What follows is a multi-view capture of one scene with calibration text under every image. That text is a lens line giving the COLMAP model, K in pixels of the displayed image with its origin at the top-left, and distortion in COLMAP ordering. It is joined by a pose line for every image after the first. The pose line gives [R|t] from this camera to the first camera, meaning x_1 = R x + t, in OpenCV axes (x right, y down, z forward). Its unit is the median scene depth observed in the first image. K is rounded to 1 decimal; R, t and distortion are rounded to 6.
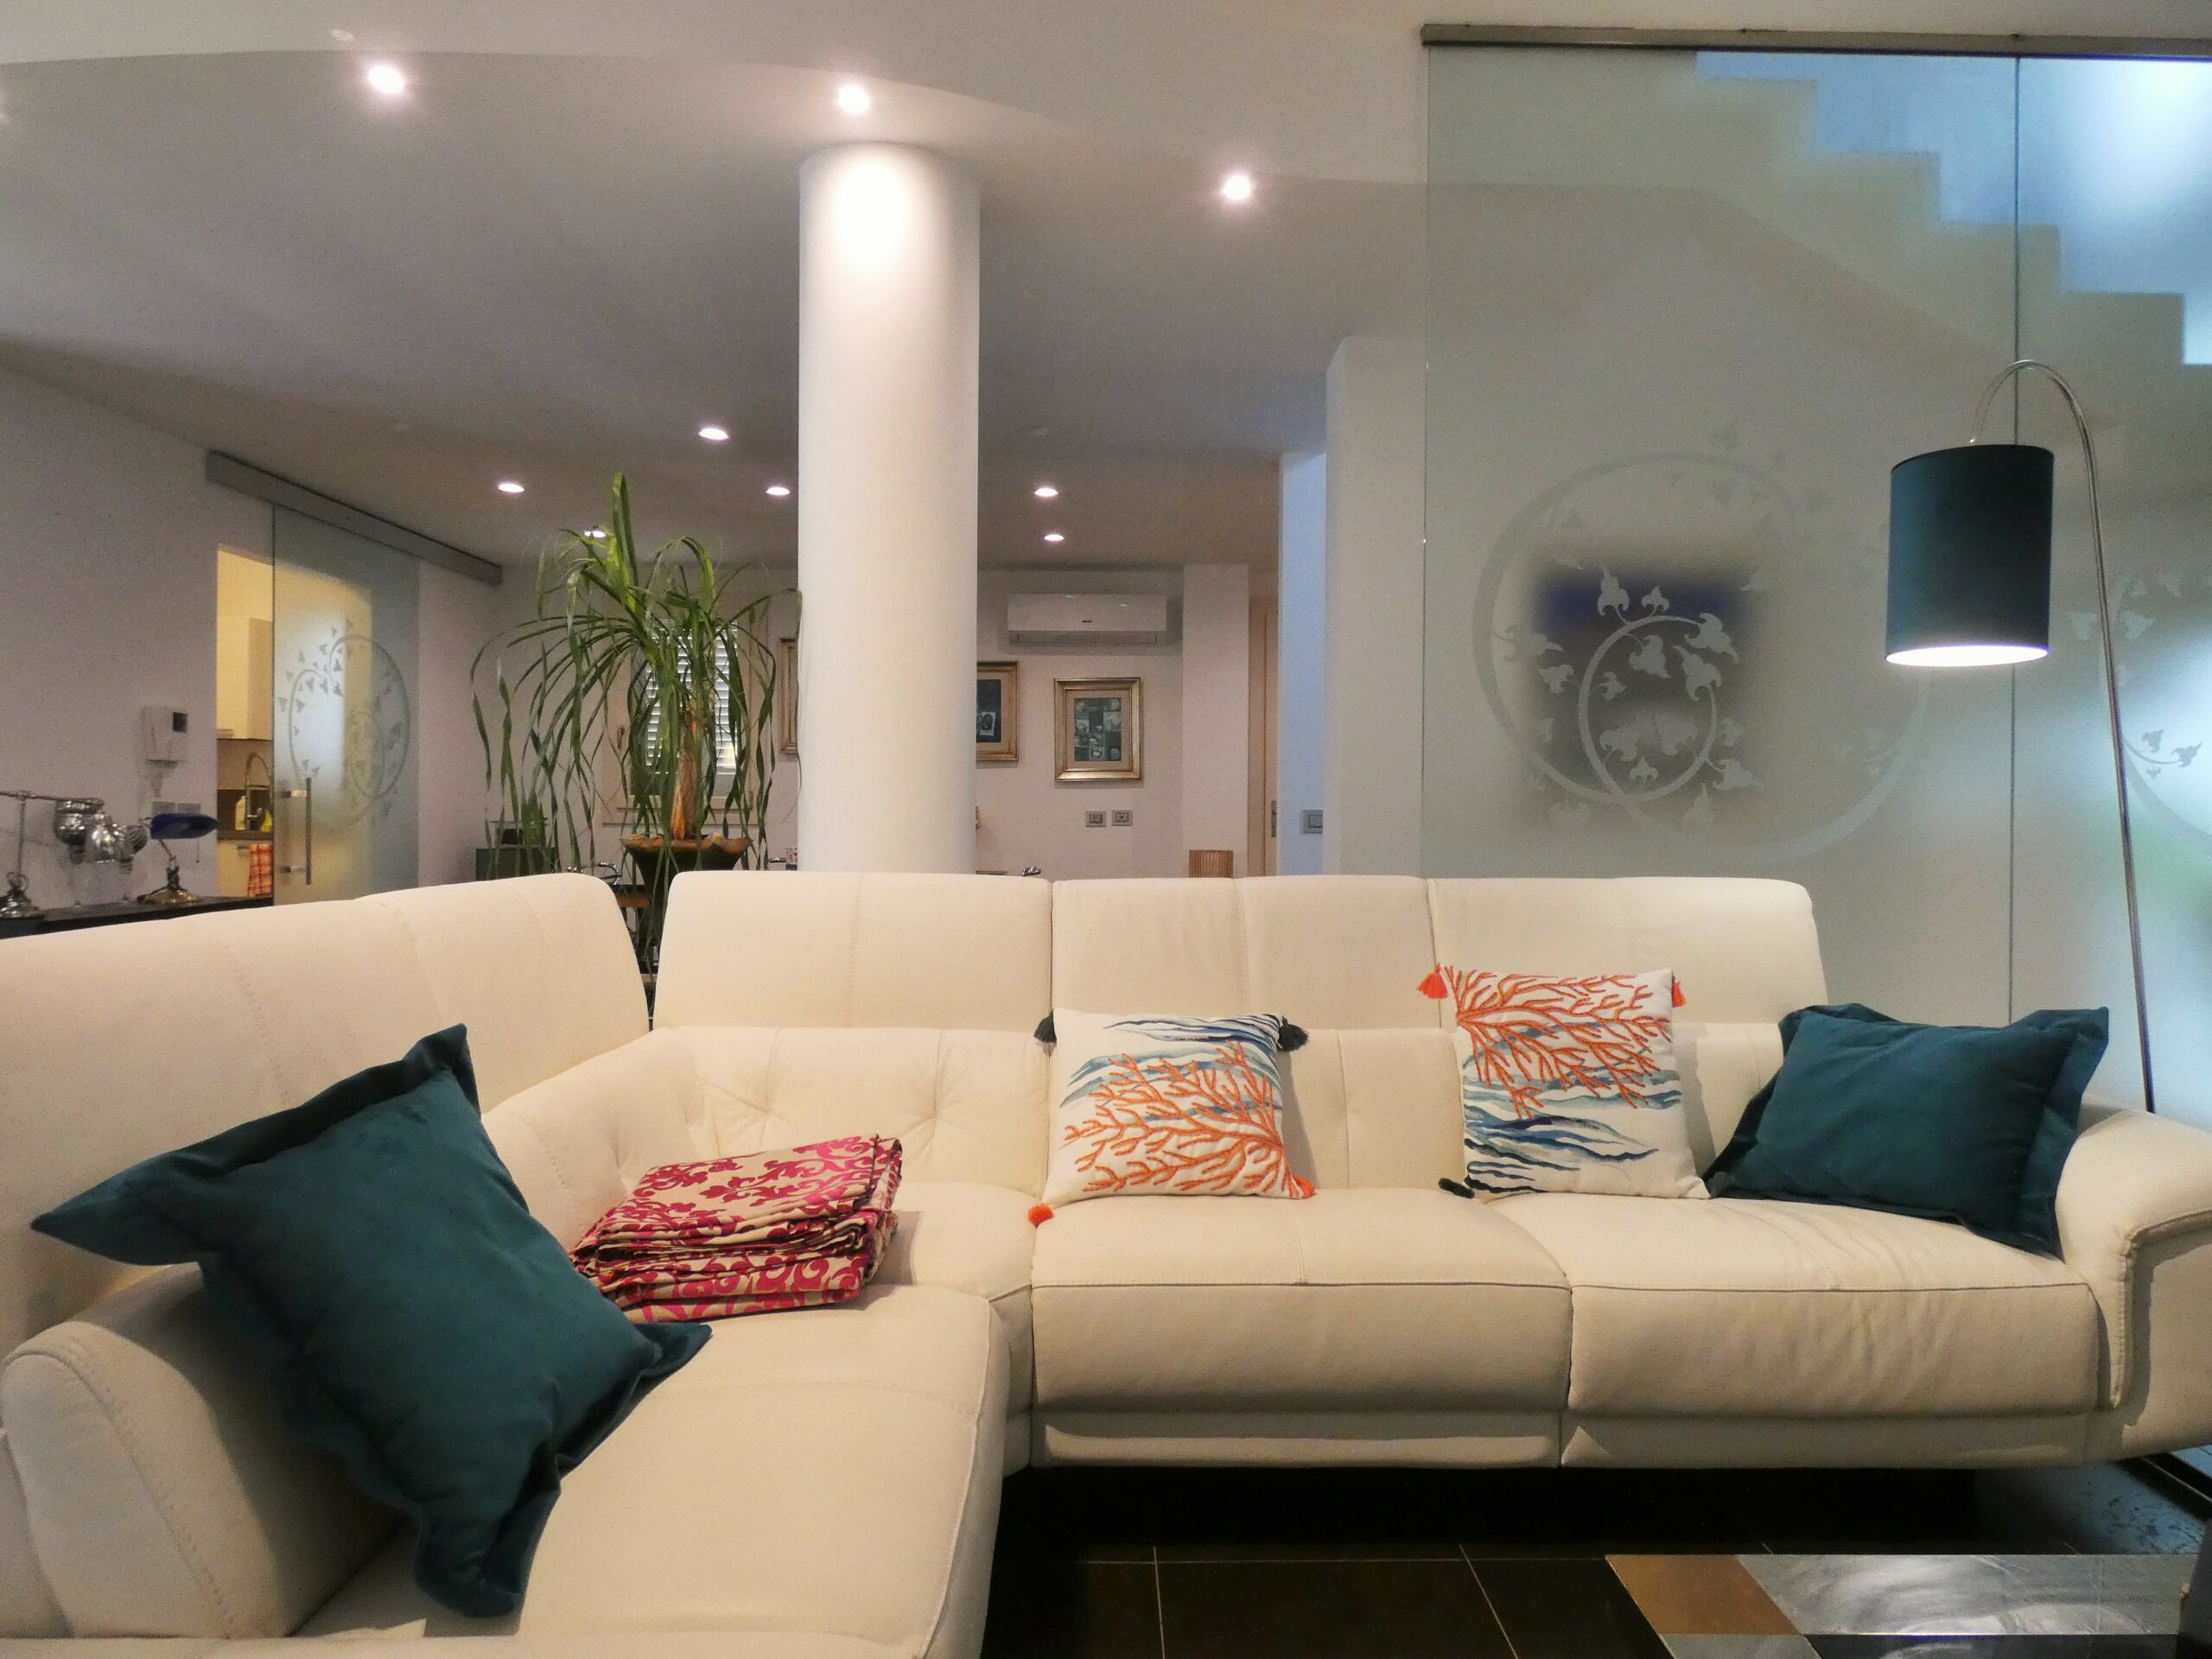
lens RADIAL K [[1321.2, 0, 1097.2], [0, 1321.2, 823.8], [0, 0, 1]] dist [-0.002076, 0.003013]
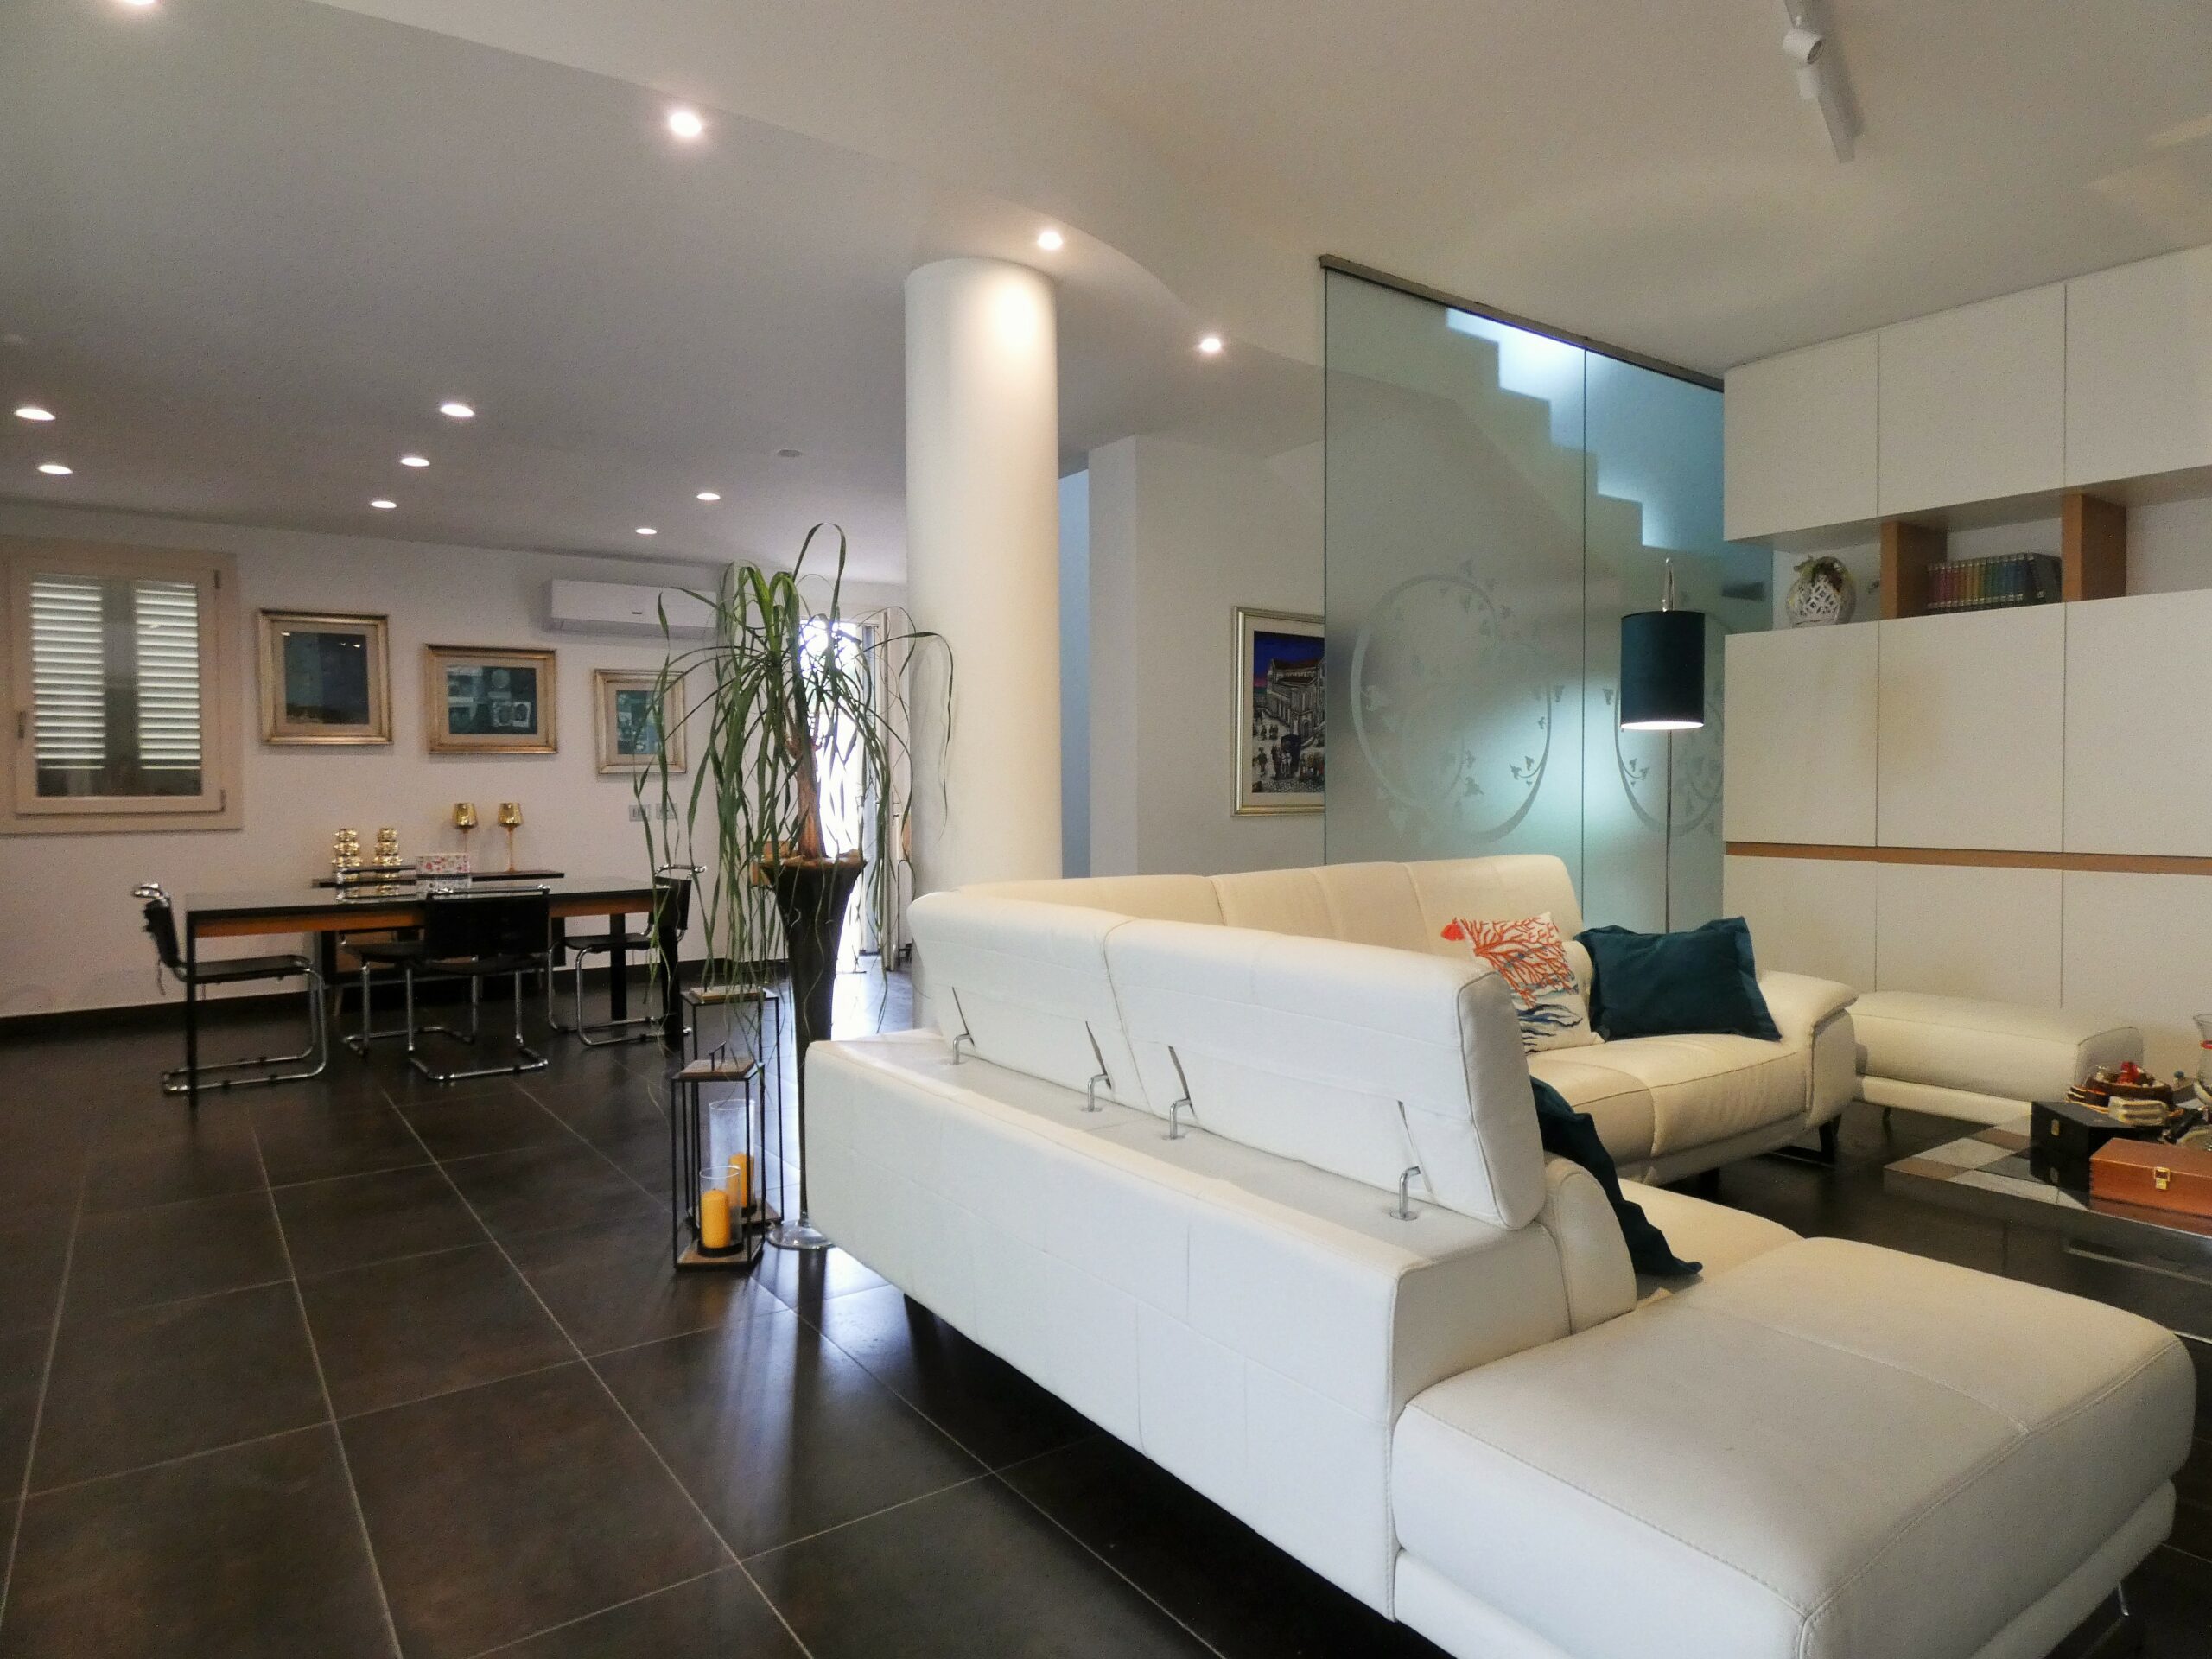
lens RADIAL K [[1321.2, 0, 1098.8], [0, 1321.2, 822.4], [0, 0, 1]] dist [-0.002076, 0.003013]
pose [[0.819233, -0.027224, 0.572814, -0.556328], [0.016399, 0.999576, 0.024052, -0.028680], [-0.573226, -0.010310, 0.819333, -0.014279]]
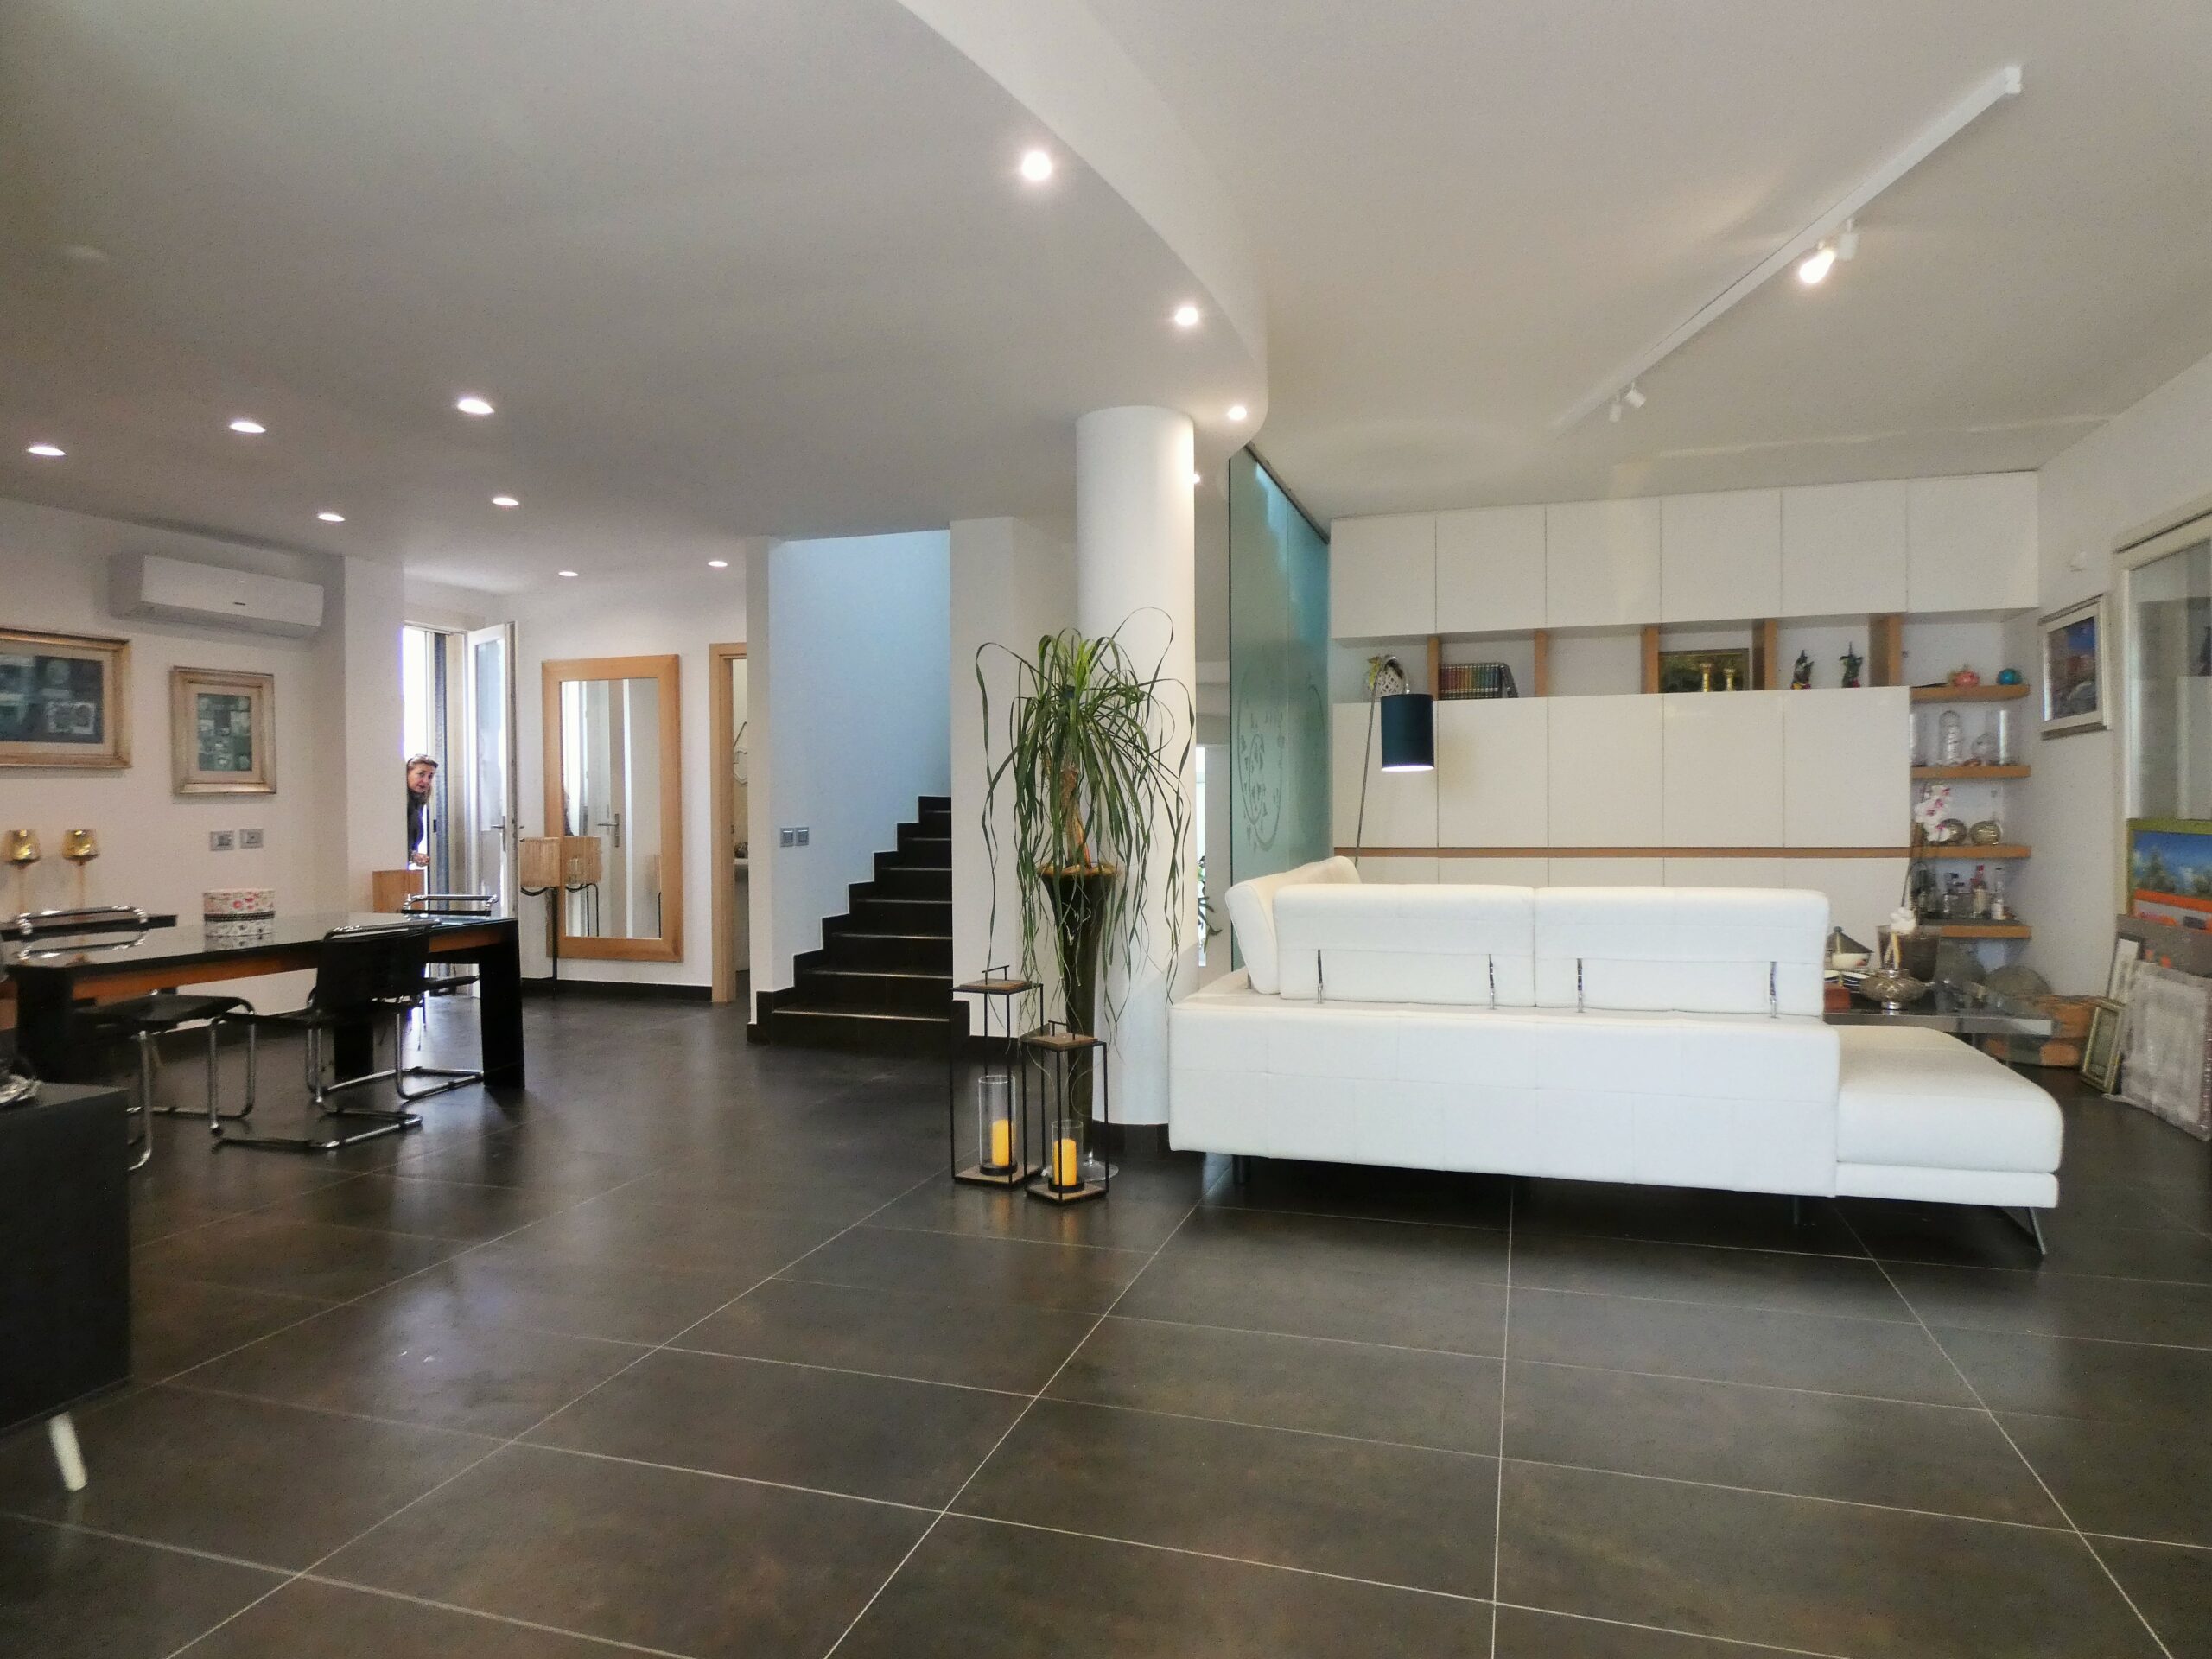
lens RADIAL K [[1321.2, 0, 1109.7], [0, 1321.2, 827.0], [0, 0, 1]] dist [-0.002076, 0.003013]
pose [[0.310978, -0.026164, 0.950057, -1.189560], [0.015733, 0.999626, 0.022379, -0.042720], [-0.950287, 0.007988, 0.311274, 0.419813]]
